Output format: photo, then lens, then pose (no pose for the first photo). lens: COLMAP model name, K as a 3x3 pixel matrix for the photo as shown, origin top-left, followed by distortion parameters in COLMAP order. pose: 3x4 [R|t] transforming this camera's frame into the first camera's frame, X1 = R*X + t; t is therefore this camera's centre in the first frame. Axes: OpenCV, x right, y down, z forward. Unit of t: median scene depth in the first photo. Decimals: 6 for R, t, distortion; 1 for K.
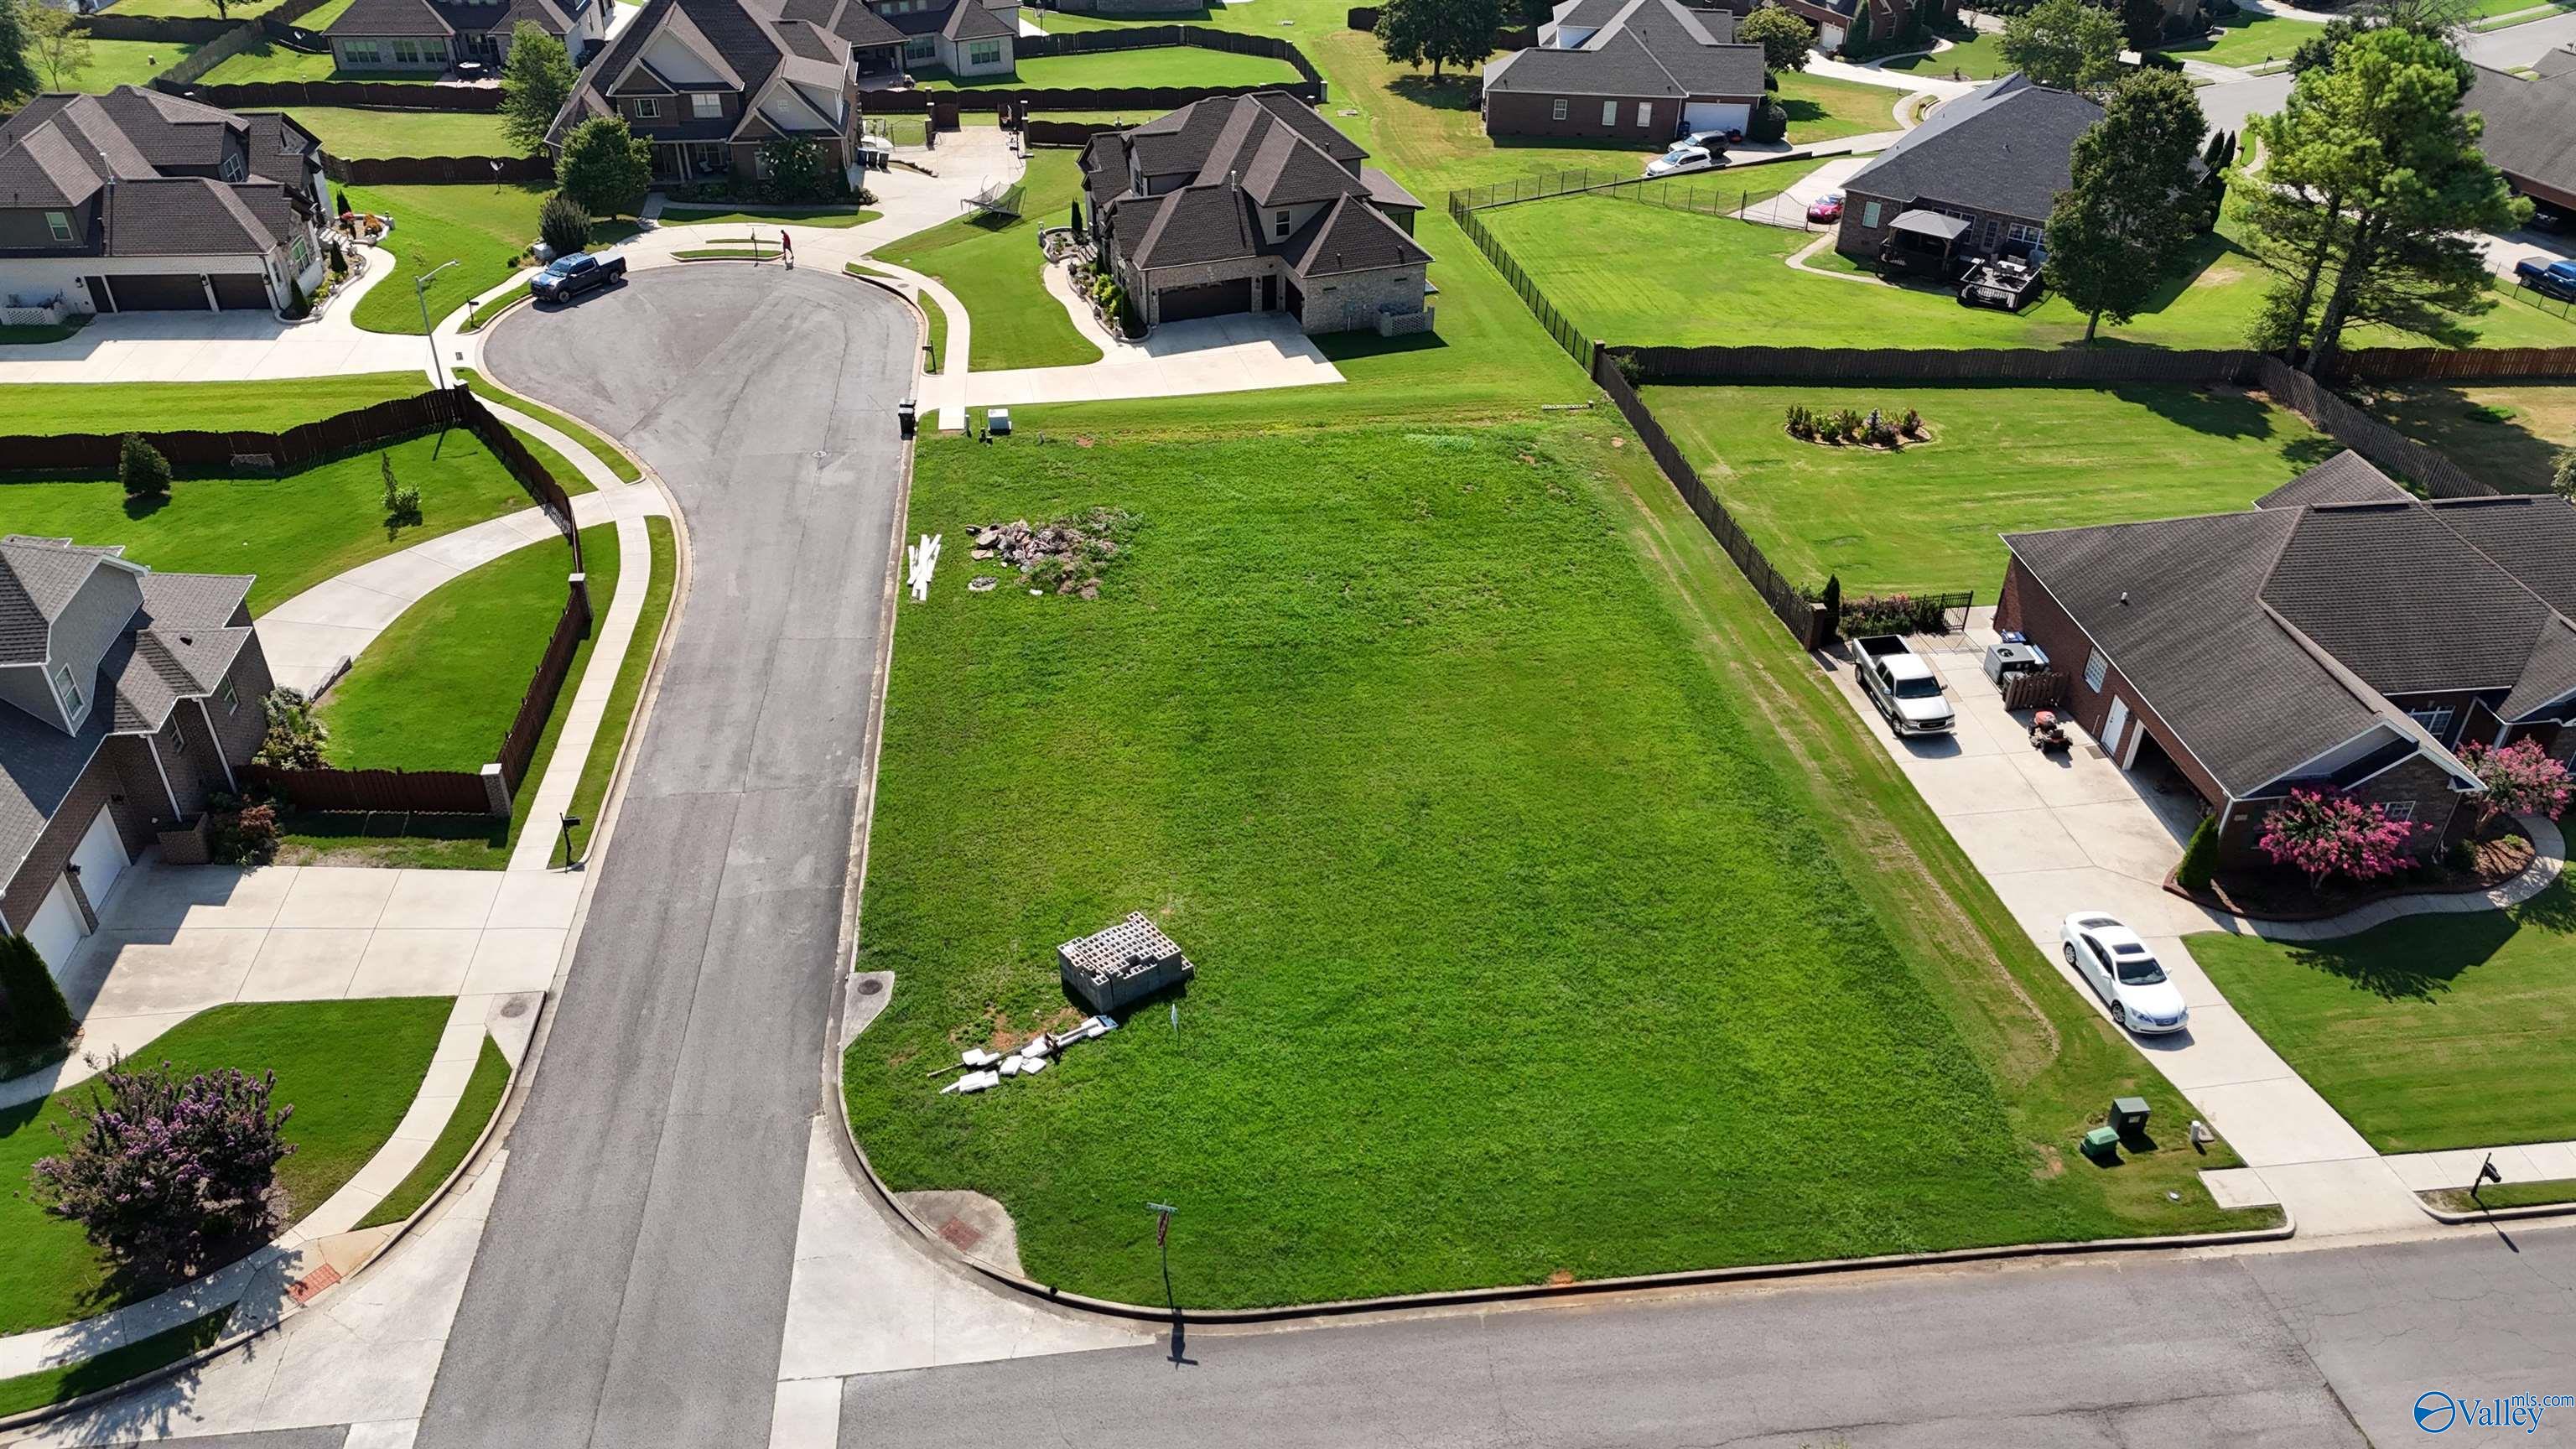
lens RADIAL K [[1897.9, 0, 1285.1], [0, 1897.9, 716.3], [0, 0, 1]] dist [0.070775, -0.067902]
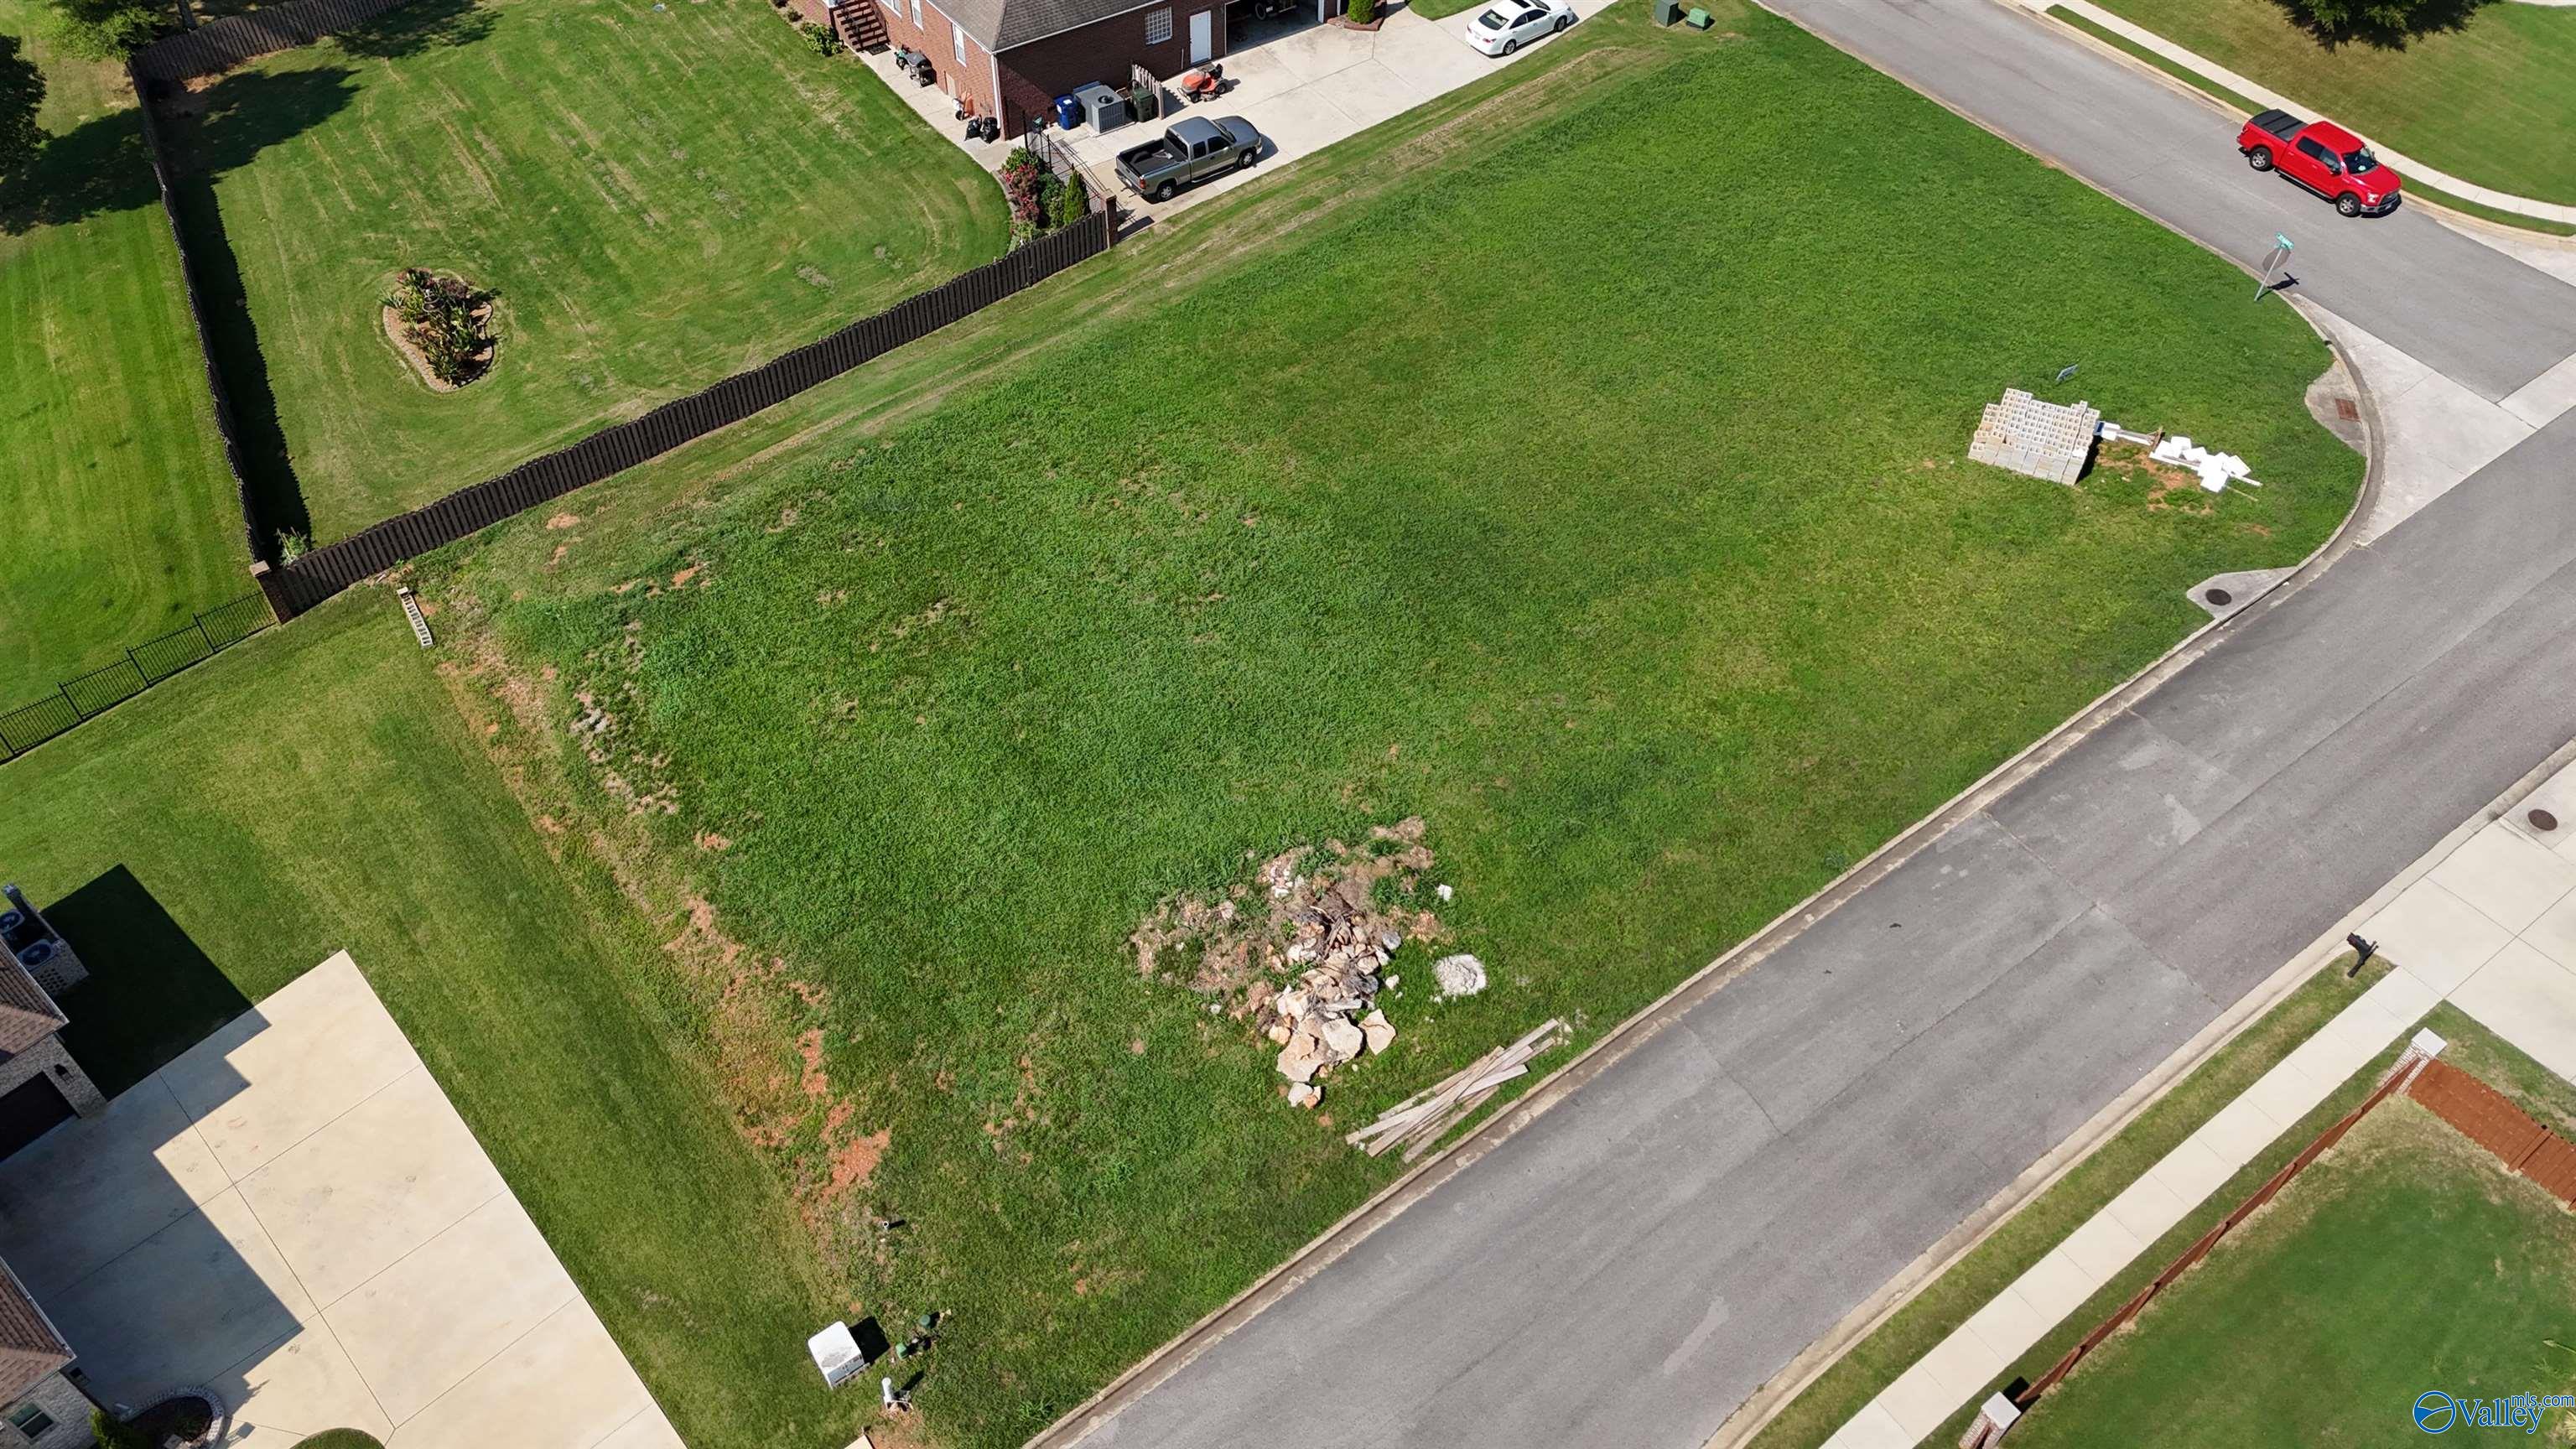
lens RADIAL K [[1897.9, 0, 1285.1], [0, 1897.9, 716.3], [0, 0, 1]] dist [0.070775, -0.067902]
pose [[-0.478082, -0.660693, 0.578725, -0.431909], [0.476658, 0.358265, 0.802772, -0.620694], [-0.737723, 0.659645, 0.143644, 0.896271]]
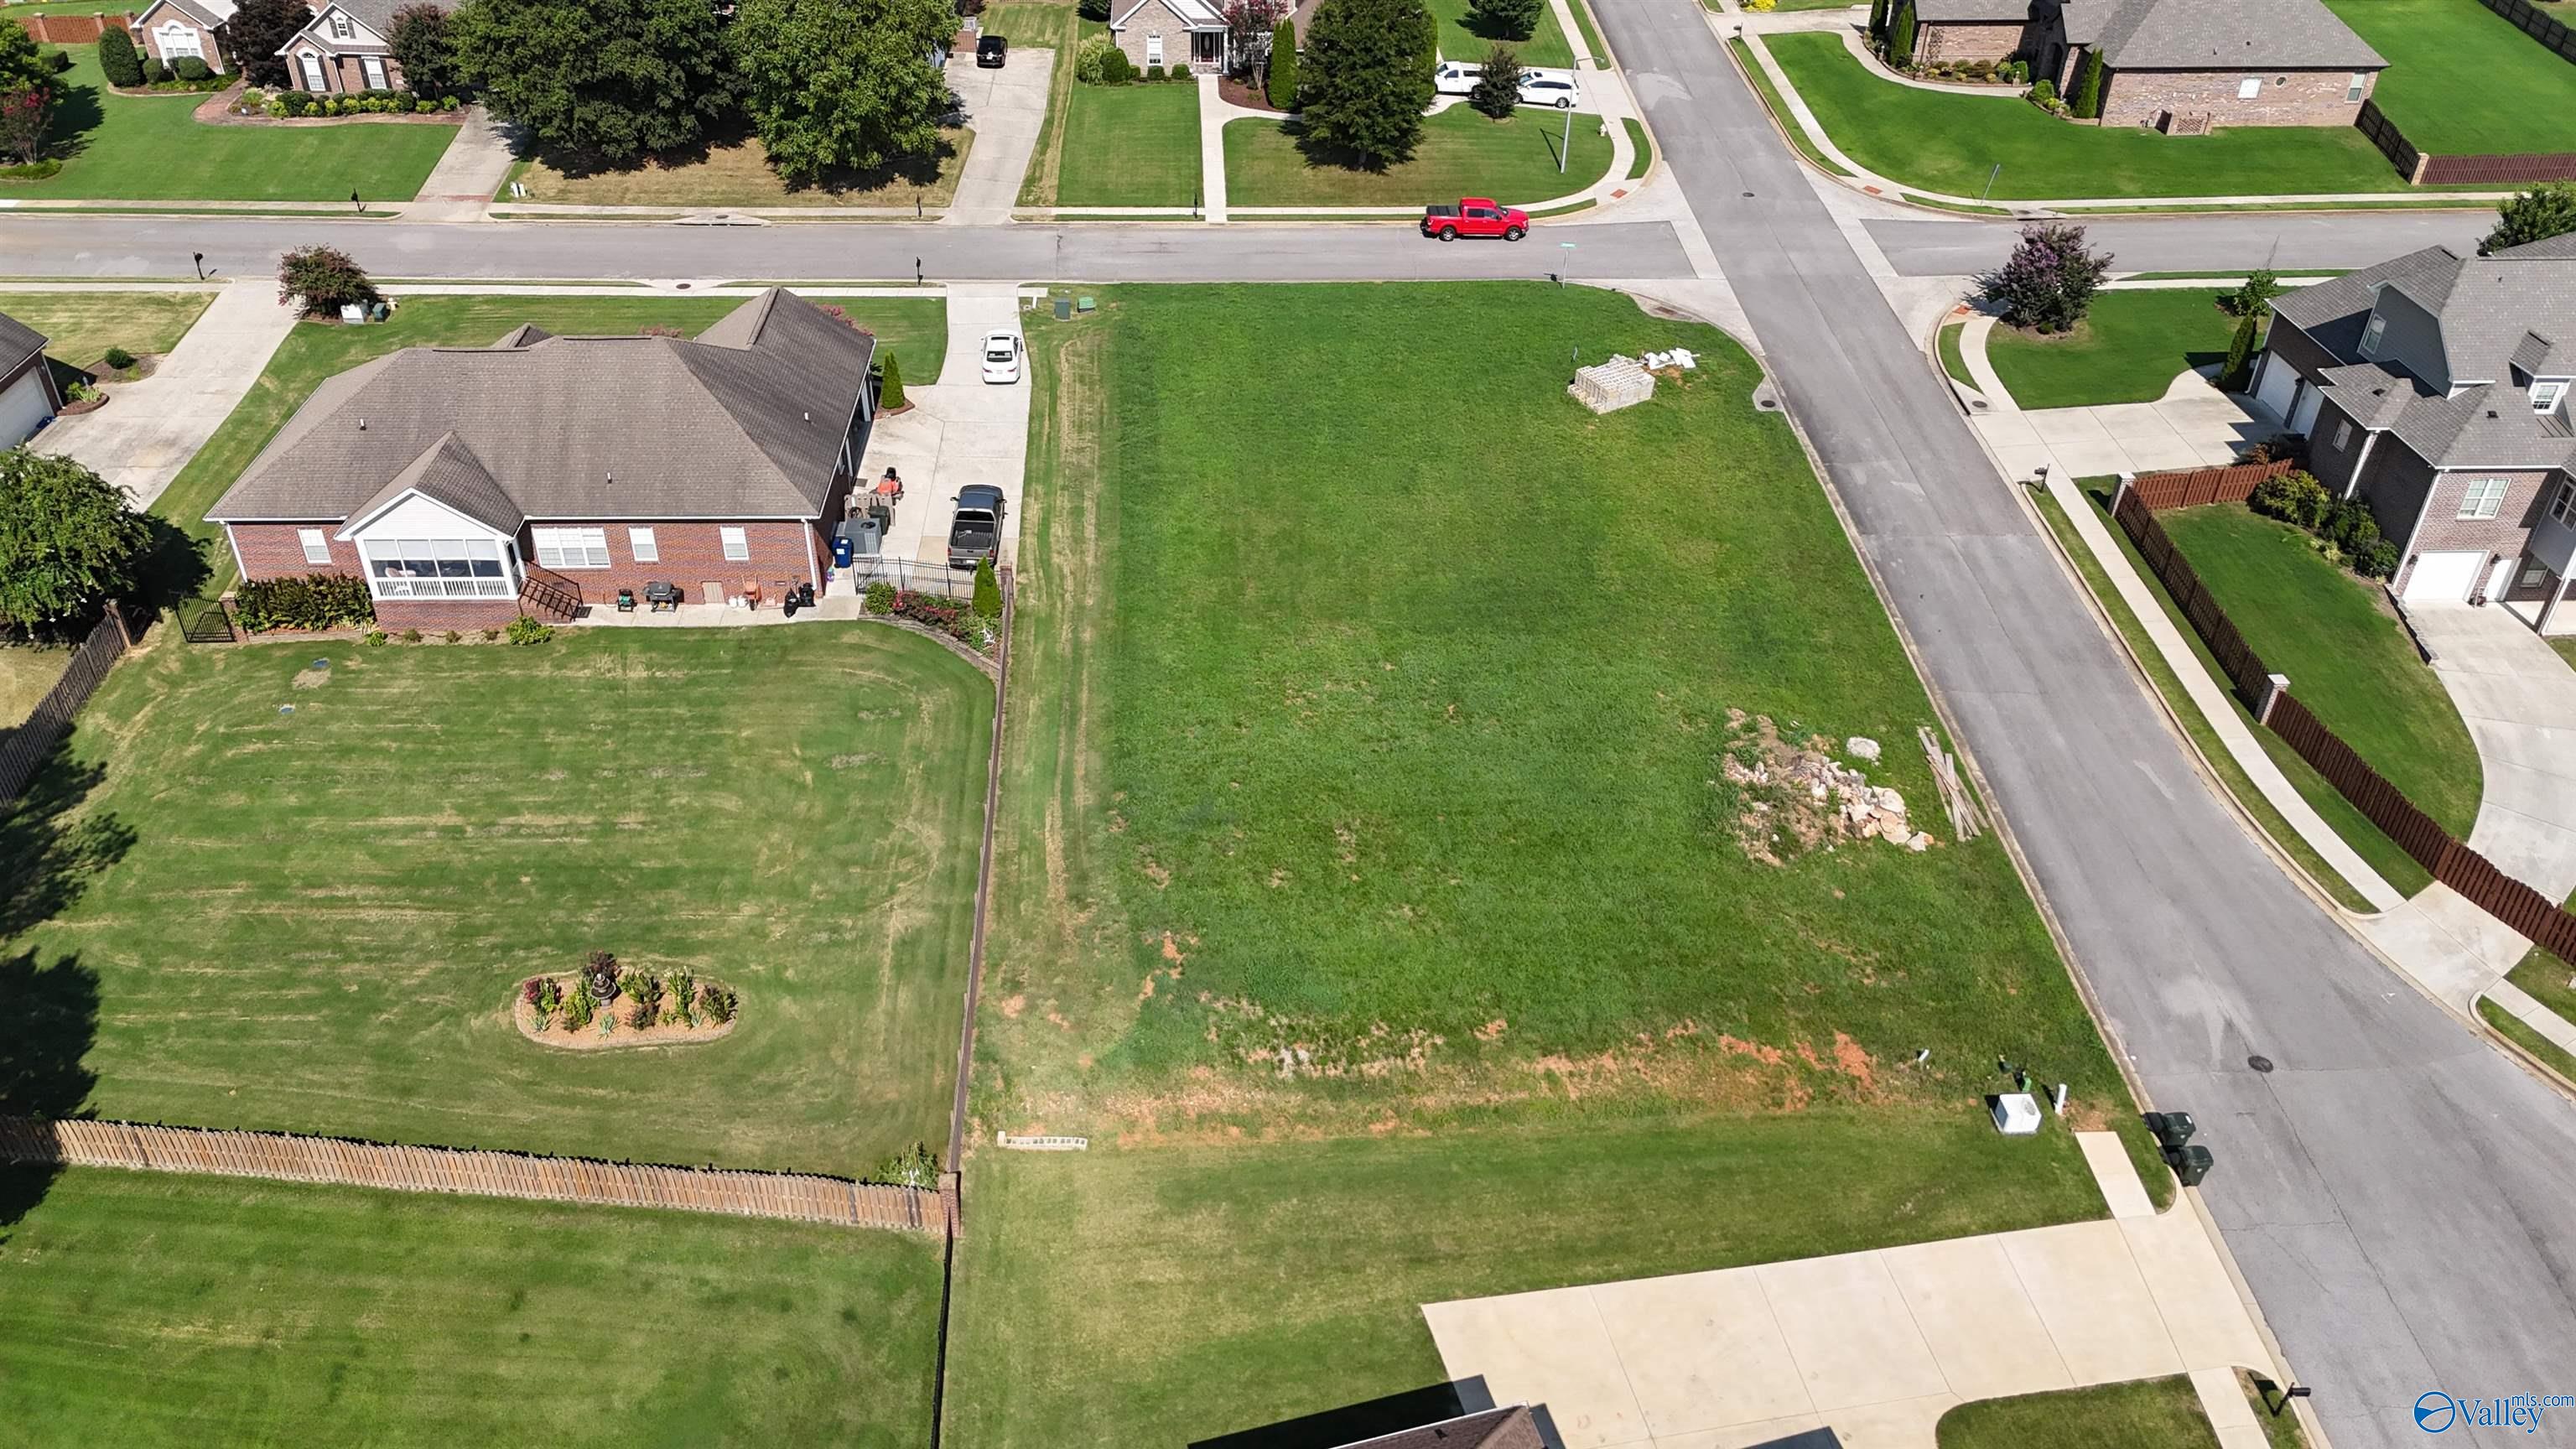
lens RADIAL K [[1897.9, 0, 1285.1], [0, 1897.9, 716.3], [0, 0, 1]] dist [0.070775, -0.067902]
pose [[-0.996771, -0.067466, 0.043551, 0.072536], [0.016385, 0.360053, 0.932788, -0.909832], [-0.078612, 0.930489, -0.357785, 1.324089]]
